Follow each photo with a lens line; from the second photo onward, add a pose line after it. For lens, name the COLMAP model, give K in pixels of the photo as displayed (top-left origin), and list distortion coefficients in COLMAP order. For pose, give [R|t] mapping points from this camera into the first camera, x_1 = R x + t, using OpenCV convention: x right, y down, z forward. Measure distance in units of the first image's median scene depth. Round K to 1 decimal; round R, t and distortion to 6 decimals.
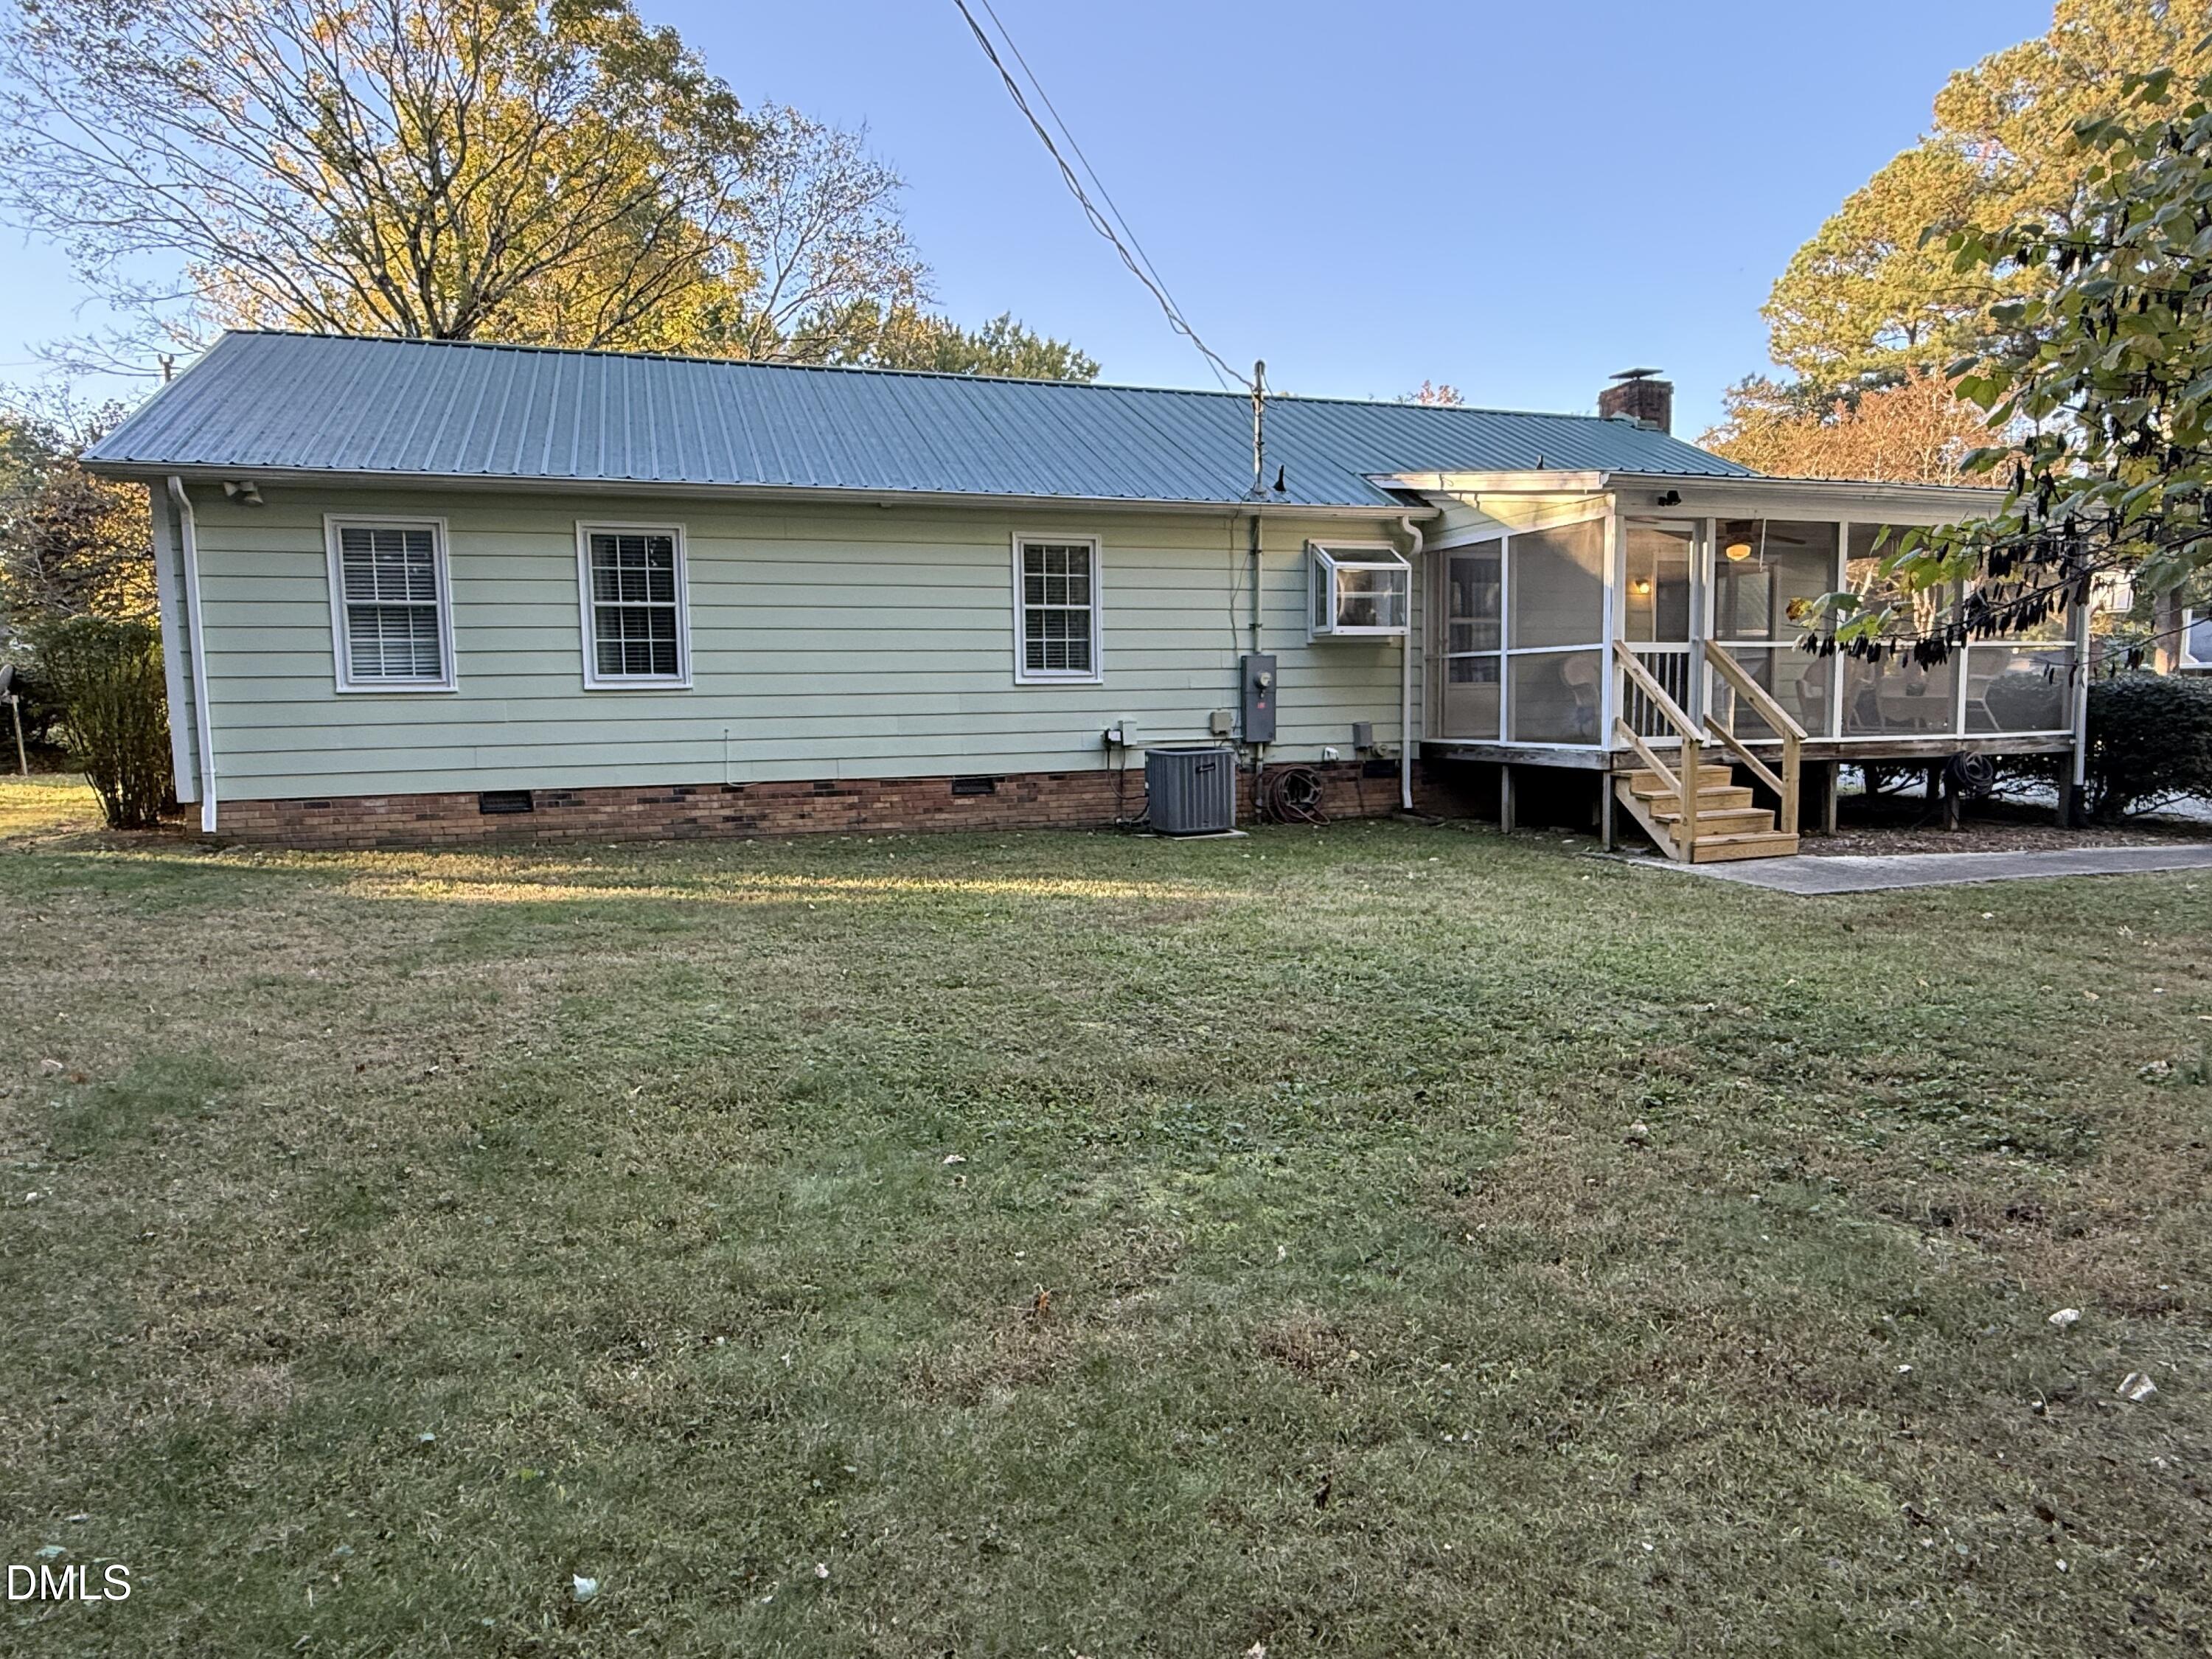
lens RADIAL K [[1298.0, 0, 1097.9], [0, 1298.0, 838.2], [0, 0, 1]] dist [-0.001179, 0.000932]
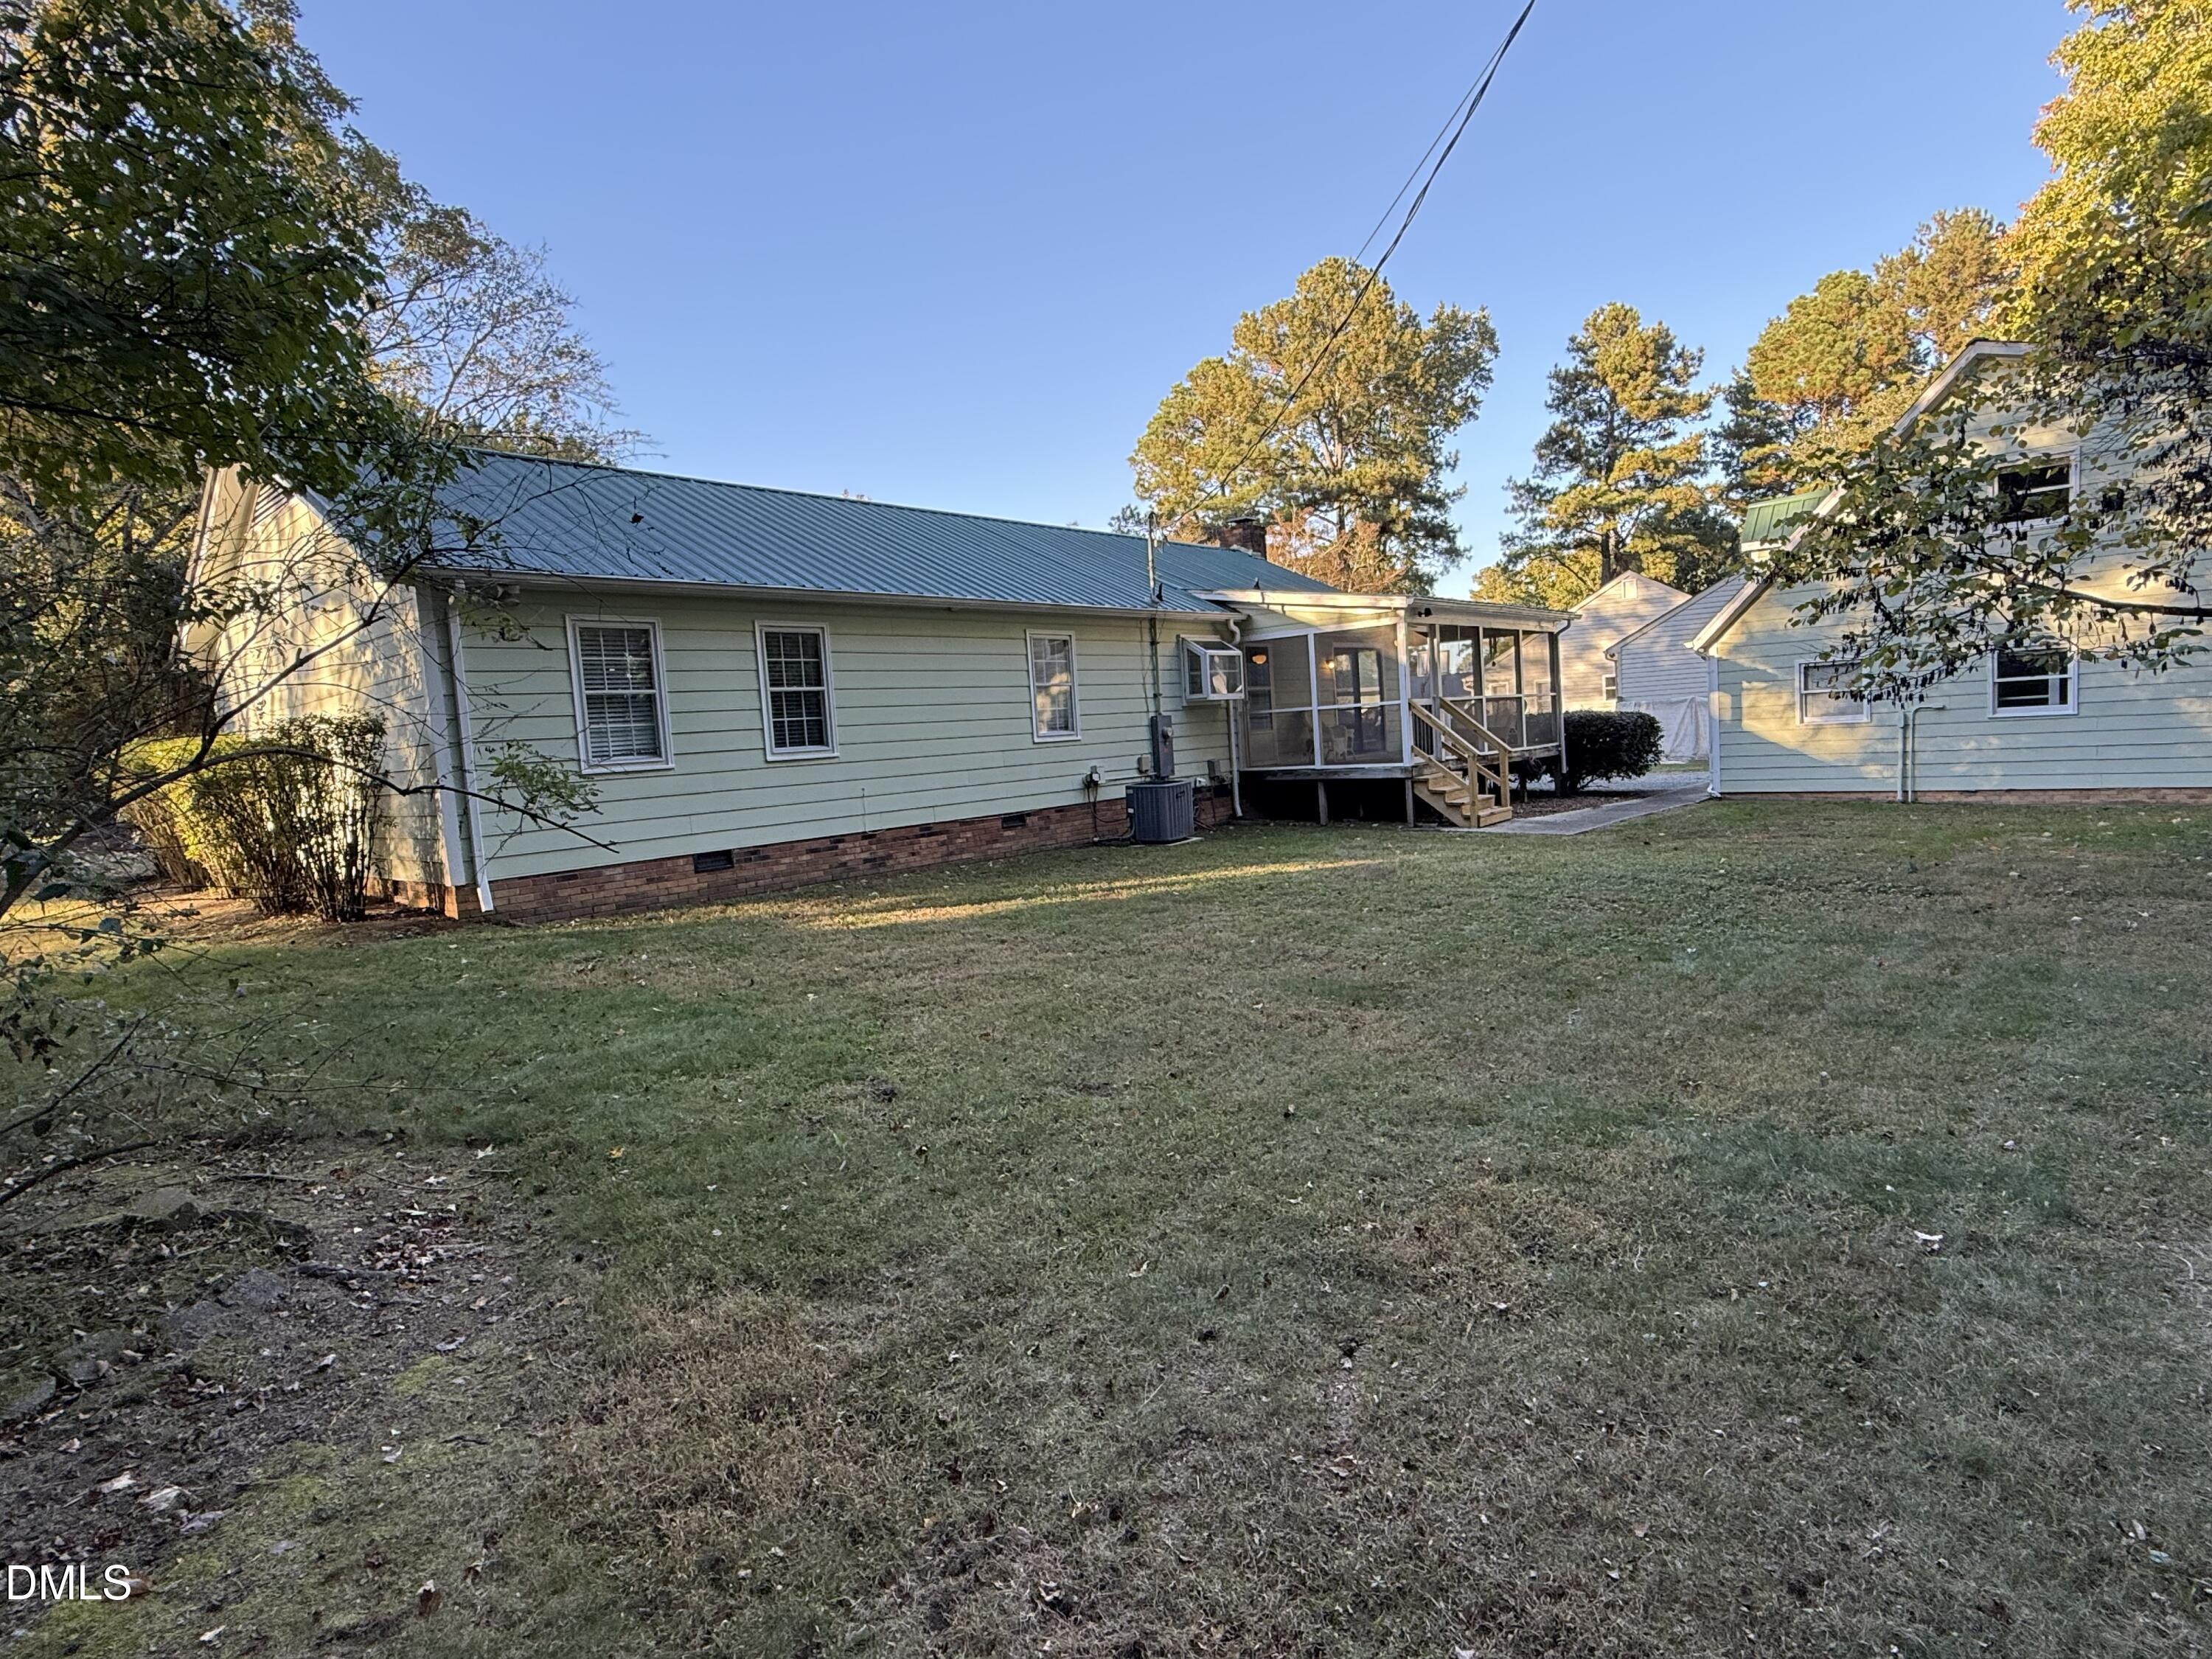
lens RADIAL K [[1131.3, 0, 1105.5], [0, 1131.3, 827.6], [0, 0, 1]] dist [-0.001486, 0.000754]
pose [[0.871655, -0.080832, 0.483408, -0.565167], [0.102367, 0.994579, -0.018277, -0.003162], [-0.479310, 0.065416, 0.875204, -0.045877]]
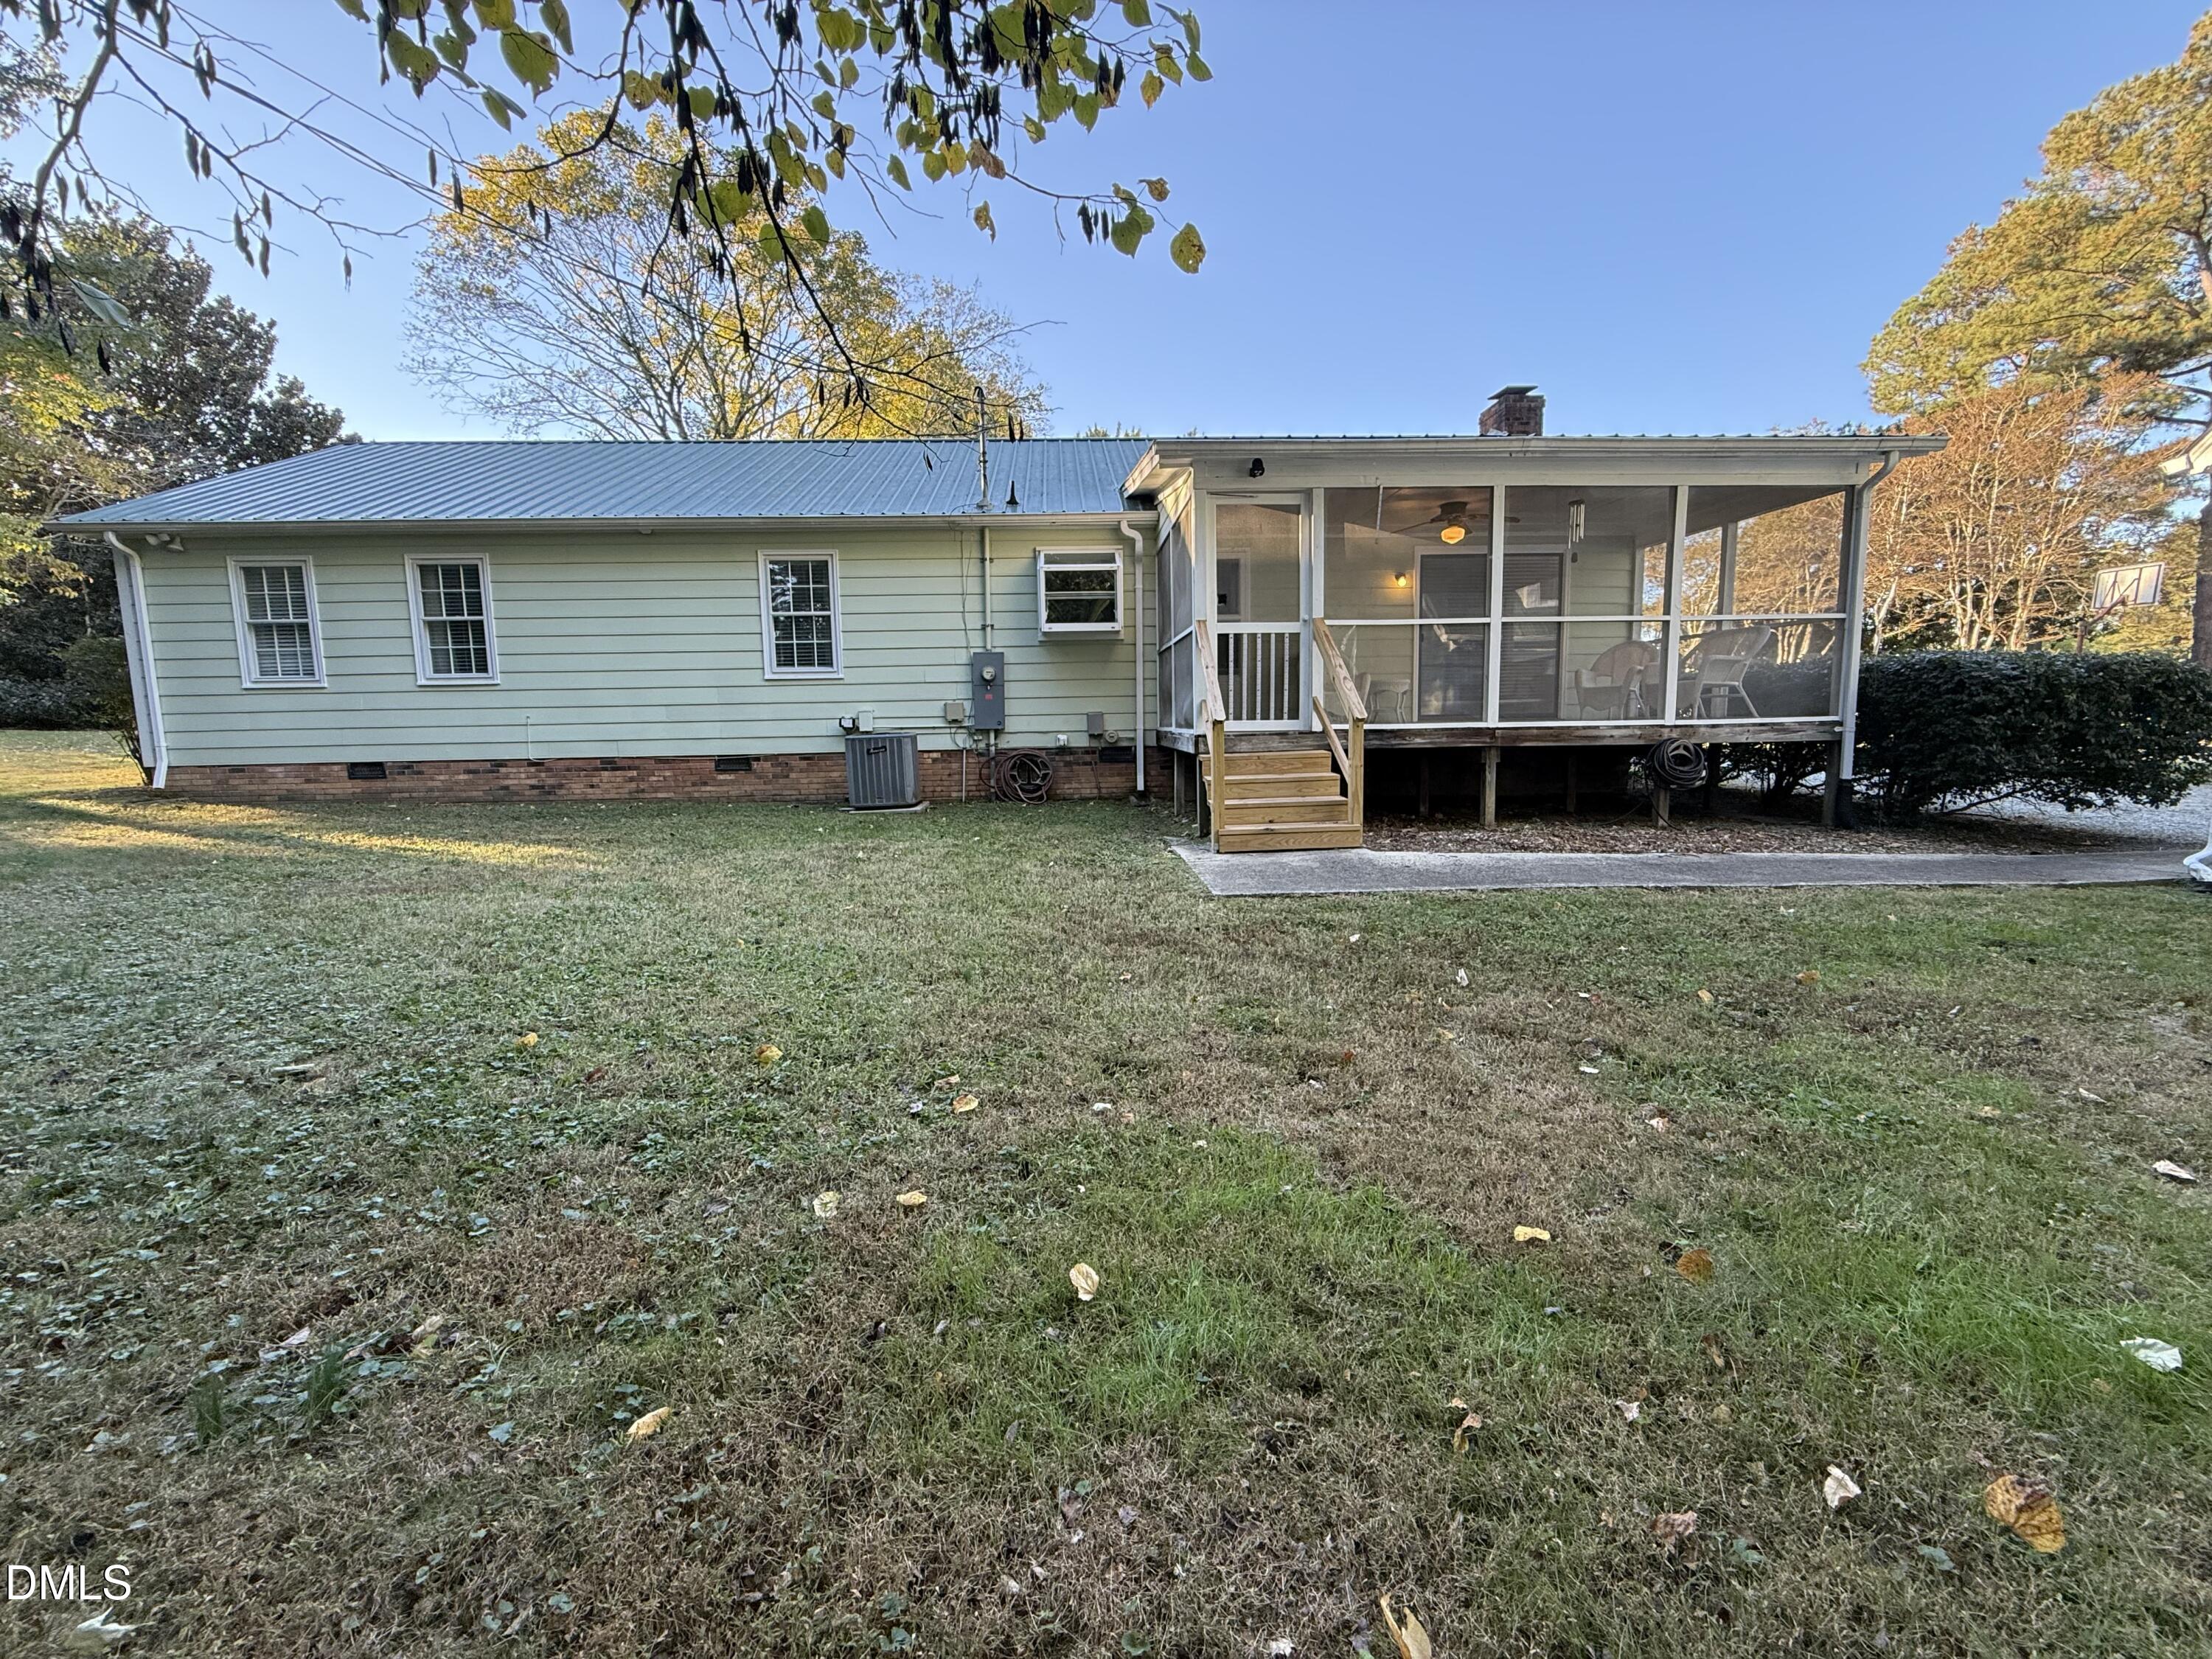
lens RADIAL K [[880.7, 0, 1100.4], [0, 880.7, 828.3], [0, 0, 1]] dist [-0.001895, 0.000592]
pose [[0.959836, 0.032288, -0.278697, 0.459792], [-0.026594, 0.999354, 0.024188, -0.009465], [0.279298, -0.015805, 0.960075, 0.305236]]
